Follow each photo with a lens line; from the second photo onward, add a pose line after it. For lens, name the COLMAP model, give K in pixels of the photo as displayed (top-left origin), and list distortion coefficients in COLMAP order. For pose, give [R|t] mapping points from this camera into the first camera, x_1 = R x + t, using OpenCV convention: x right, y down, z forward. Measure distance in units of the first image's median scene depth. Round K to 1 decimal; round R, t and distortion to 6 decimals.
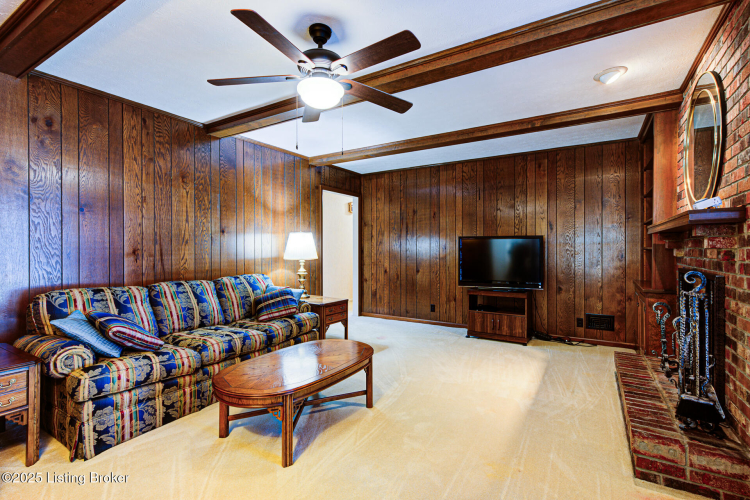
lens RADIAL K [[350.7, 0, 376.0], [0, 350.7, 249.4], [0, 0, 1]] dist [0.019877, 0.000787]
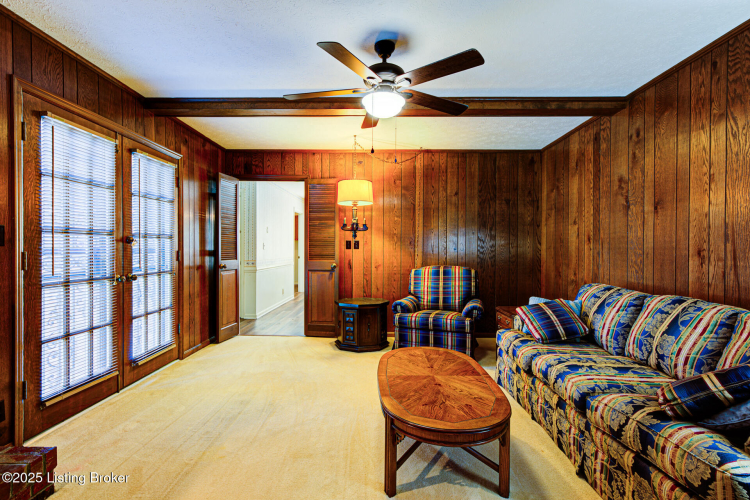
lens RADIAL K [[350.7, 0, 374.4], [0, 350.7, 249.2], [0, 0, 1]] dist [0.019877, 0.000787]
pose [[-0.864008, 0.000611, -0.503478, 0.274681], [-0.003474, 0.999968, 0.007174, -0.003593], [0.503467, 0.007948, -0.863978, 1.269411]]
